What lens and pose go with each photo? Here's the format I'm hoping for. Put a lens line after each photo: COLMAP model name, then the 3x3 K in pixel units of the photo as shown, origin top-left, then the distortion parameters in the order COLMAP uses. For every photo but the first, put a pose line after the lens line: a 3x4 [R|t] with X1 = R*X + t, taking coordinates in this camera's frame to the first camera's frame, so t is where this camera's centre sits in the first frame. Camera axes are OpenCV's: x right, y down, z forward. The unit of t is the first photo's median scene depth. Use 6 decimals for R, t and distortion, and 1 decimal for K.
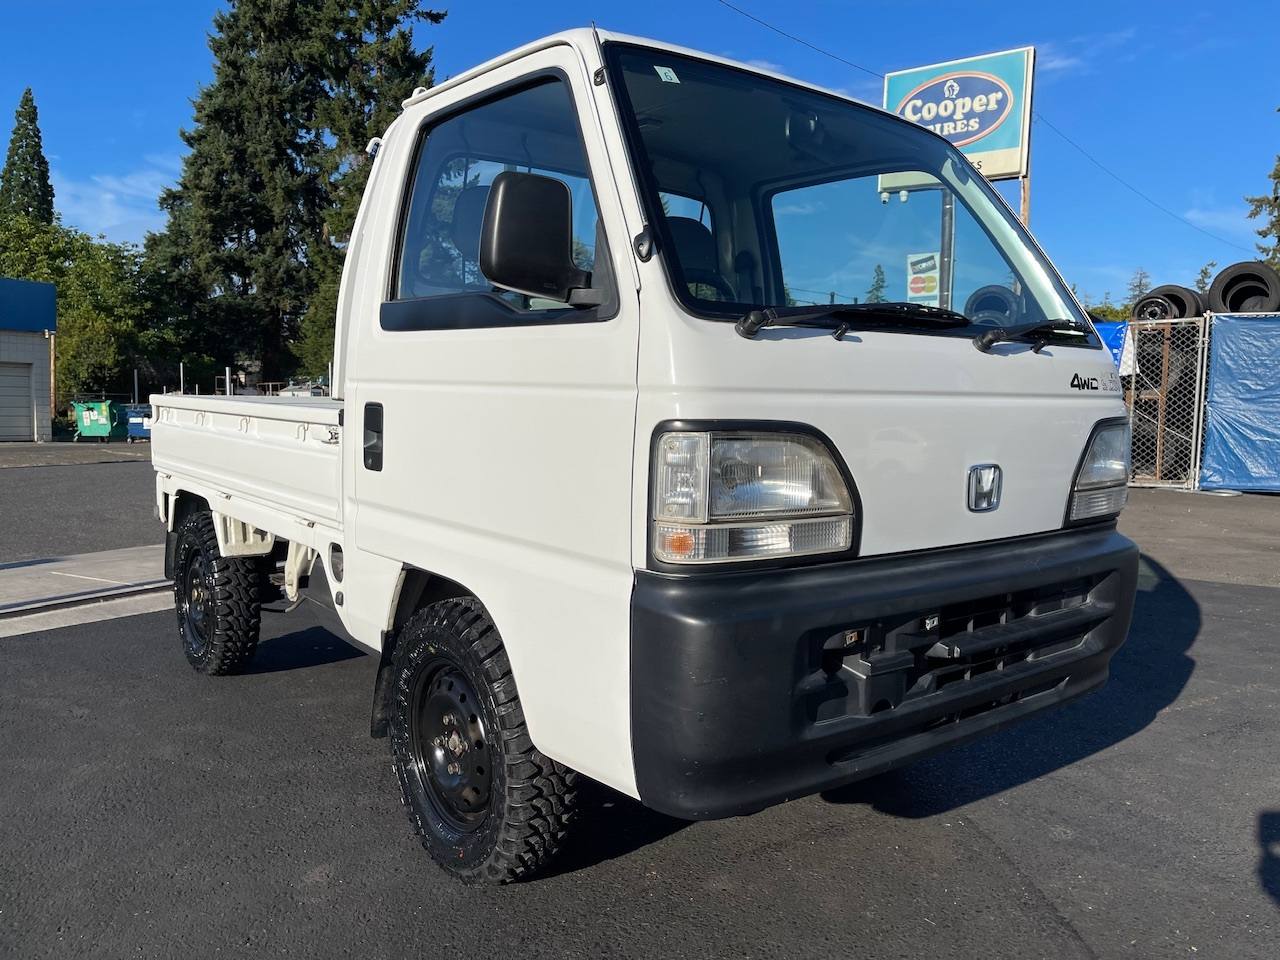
lens RADIAL K [[982.1, 0, 640.0], [0, 982.1, 480.0], [0, 0, 1]] dist [0.073795, -0.107015]
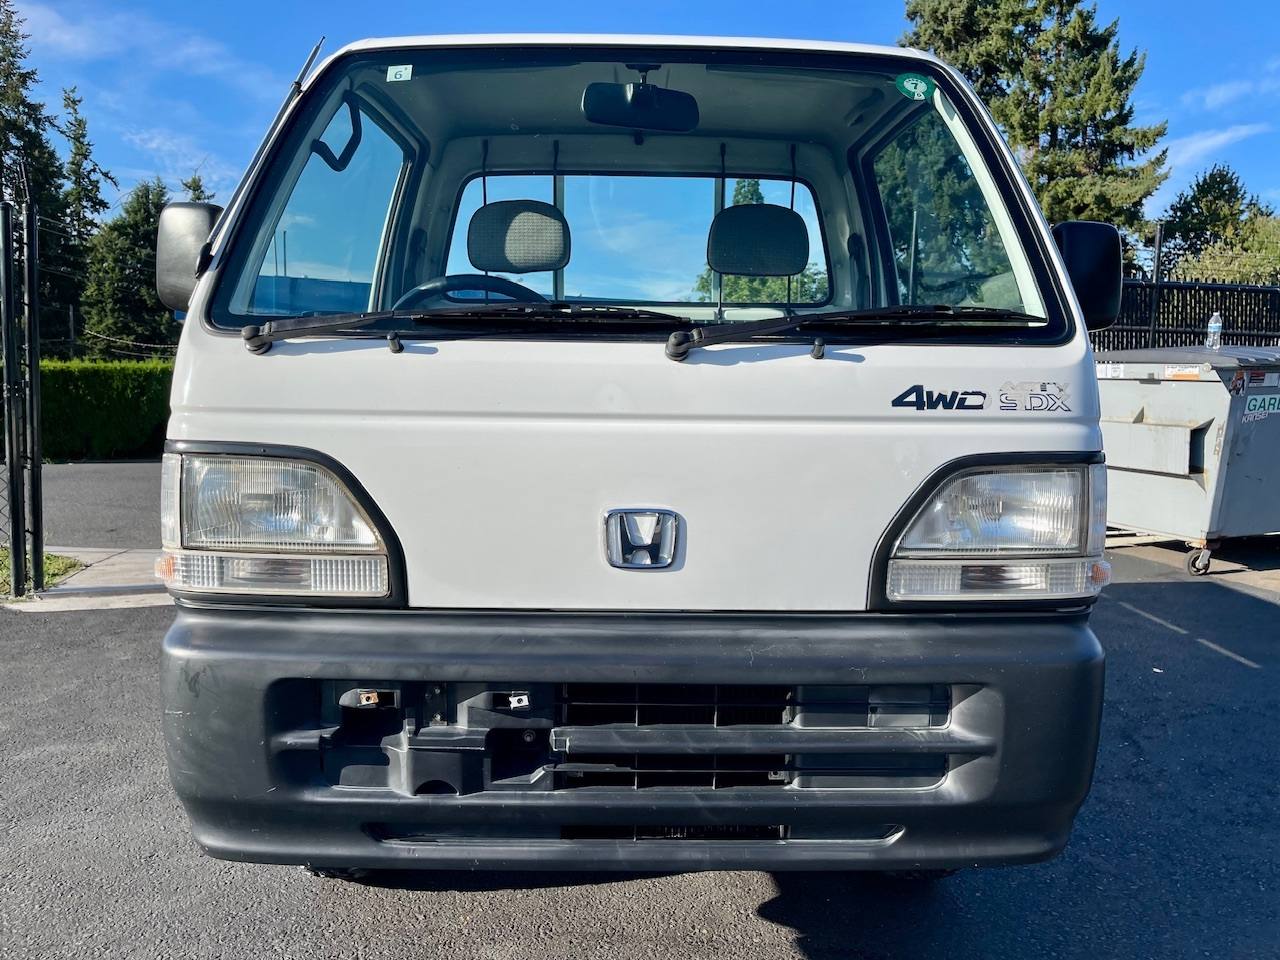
lens RADIAL K [[982.1, 0, 640.0], [0, 982.1, 480.0], [0, 0, 1]] dist [0.073795, -0.107015]
pose [[0.785387, 0.049624, -0.617013, 0.777124], [-0.051418, 0.998567, 0.014861, -0.046487], [0.616866, 0.020054, 0.786813, 0.390048]]
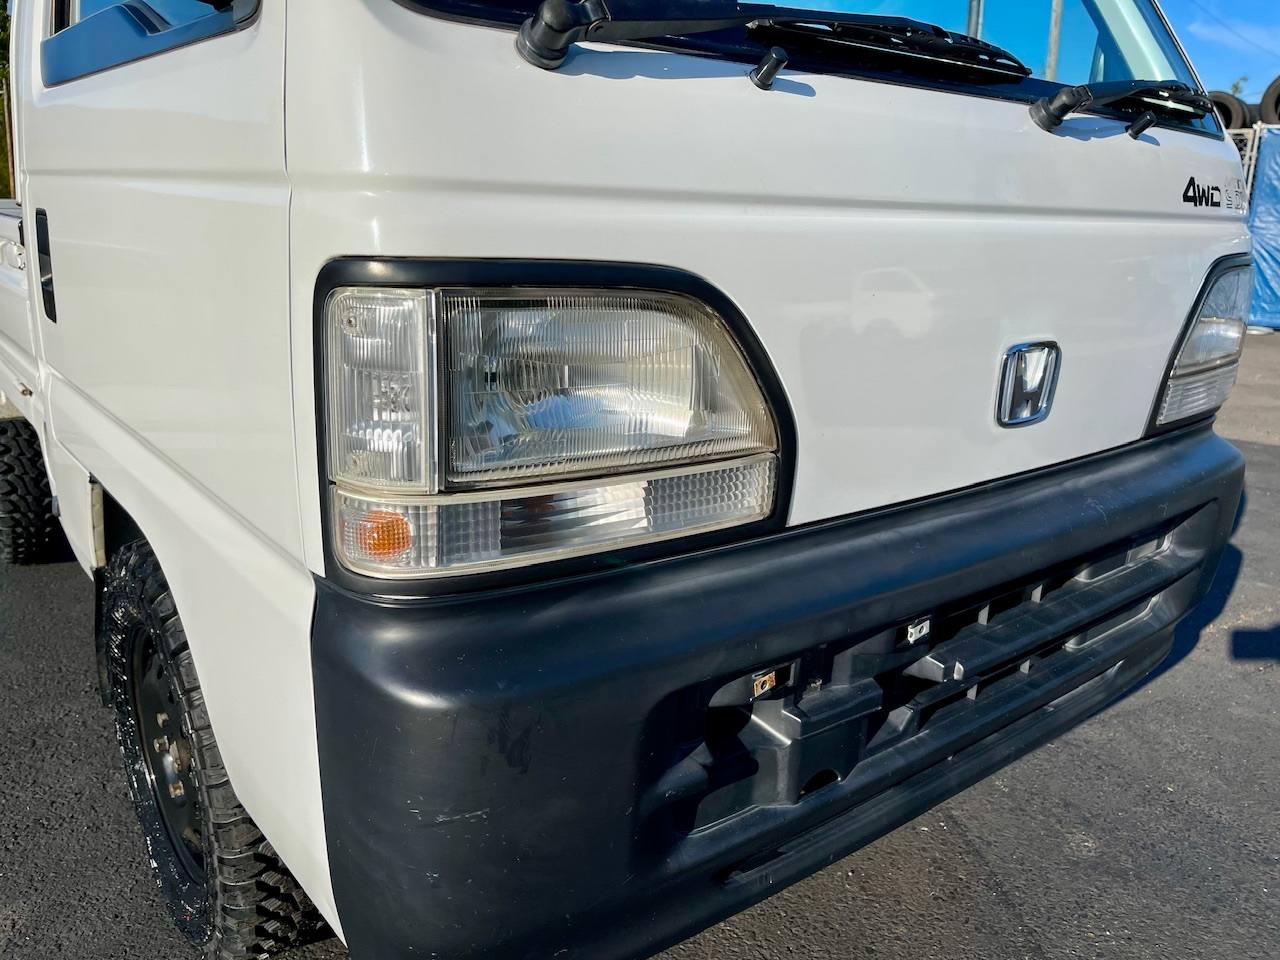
lens RADIAL K [[985.7, 0, 647.9], [0, 985.7, 484.9], [0, 0, 1]] dist [0.088586, -0.146089]
pose [[0.999842, 0.013209, 0.011892, 0.121694], [-0.015168, 0.982892, 0.183557, -0.034769], [-0.009264, -0.183708, 0.982937, 0.420179]]
